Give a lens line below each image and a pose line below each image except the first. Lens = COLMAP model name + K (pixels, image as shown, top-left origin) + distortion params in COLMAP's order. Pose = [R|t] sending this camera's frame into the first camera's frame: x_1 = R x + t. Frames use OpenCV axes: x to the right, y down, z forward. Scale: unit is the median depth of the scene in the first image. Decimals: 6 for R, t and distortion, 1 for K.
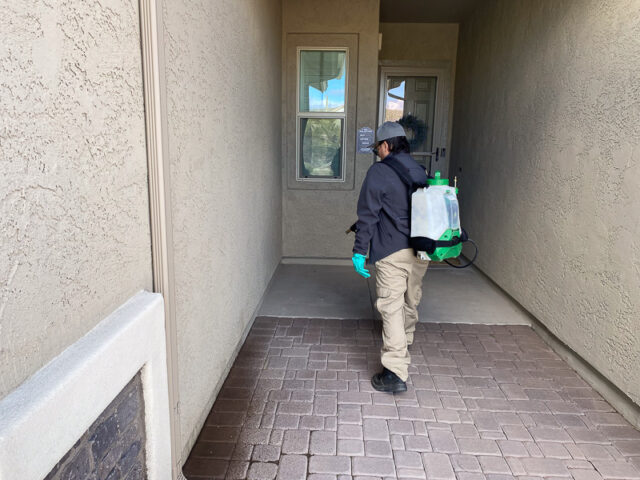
lens RADIAL K [[484.7, 0, 318.8], [0, 484.7, 242.5], [0, 0, 1]] dist [0.012098, 0.001477]
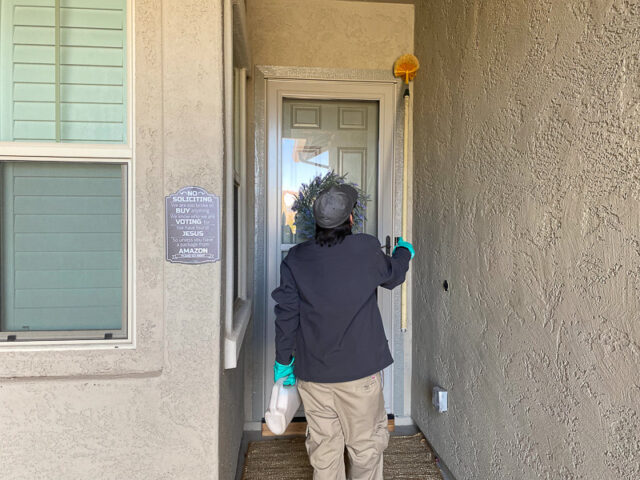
lens RADIAL K [[484.7, 0, 320.8], [0, 484.7, 238.2], [0, 0, 1]] dist [0.012098, 0.001477]
pose [[0.993083, -0.017366, 0.116127, 0.116636], [0.035016, 0.987801, -0.151733, -0.117949], [-0.112075, 0.154749, 0.981576, 0.509788]]
